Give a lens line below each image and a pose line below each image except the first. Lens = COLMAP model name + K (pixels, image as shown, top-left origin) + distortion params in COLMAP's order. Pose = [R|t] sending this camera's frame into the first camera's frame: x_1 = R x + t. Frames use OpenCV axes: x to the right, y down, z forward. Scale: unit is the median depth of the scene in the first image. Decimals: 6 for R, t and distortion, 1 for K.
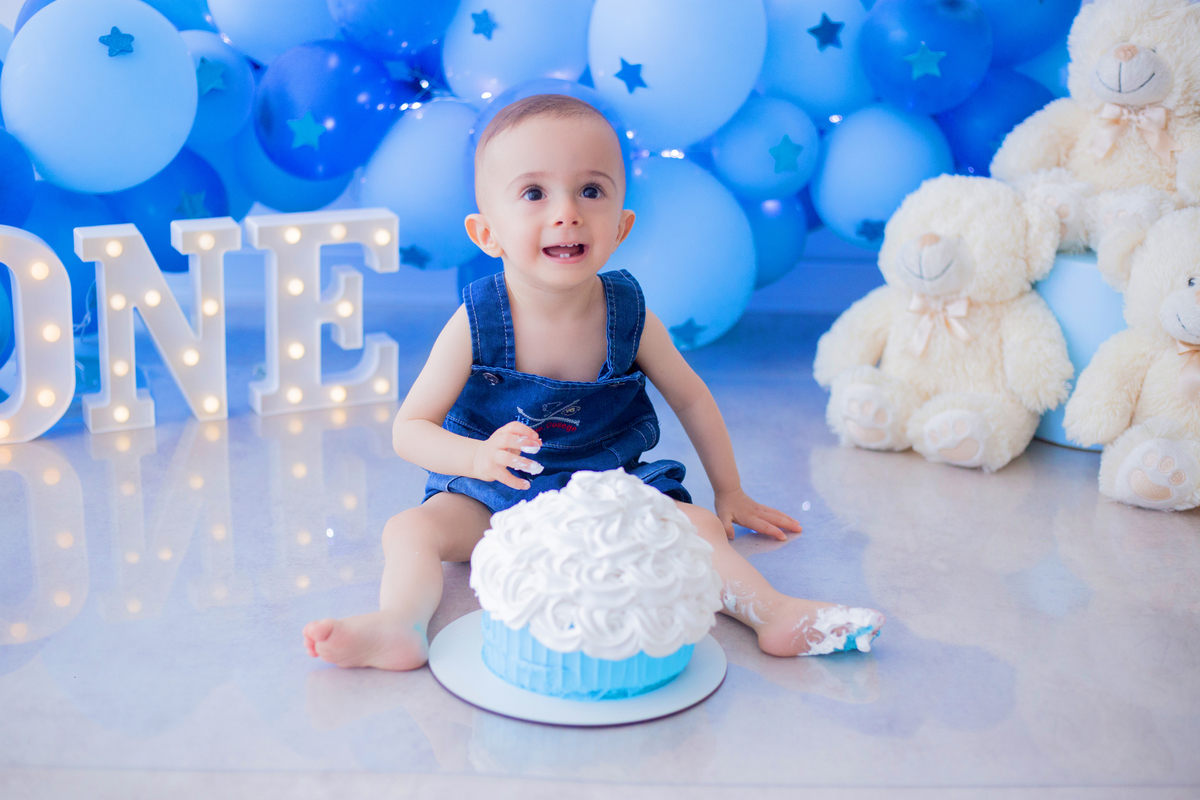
lens RADIAL K [[1782.0, 0, 612.8], [0, 1782.0, 441.2], [0, 0, 1]] dist [-0.126775, 0.000000]
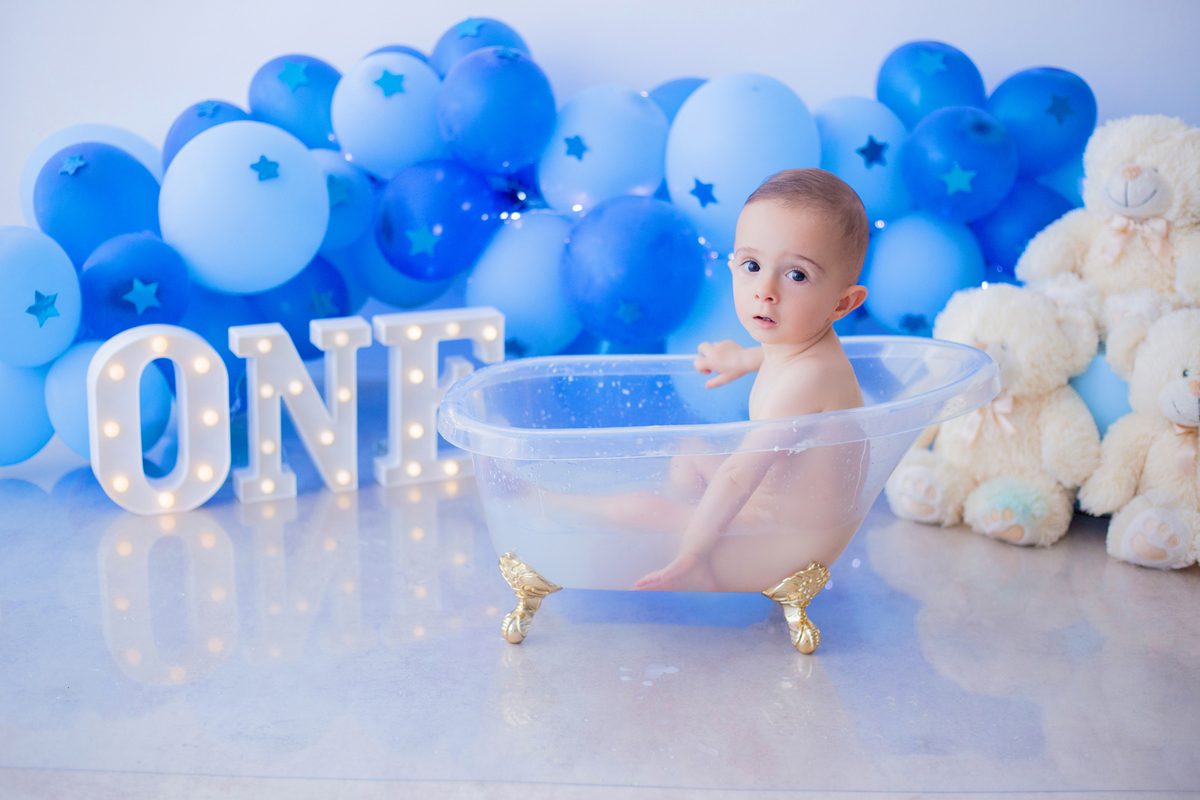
lens RADIAL K [[1861.3, 0, 609.6], [0, 1861.3, 423.8], [0, 0, 1]] dist [-0.123535, 0.000000]
pose [[0.999783, -0.002408, -0.020679, -0.027418], [0.001742, 0.999480, -0.032184, -0.016844], [0.020746, 0.032141, 0.999268, -0.216070]]
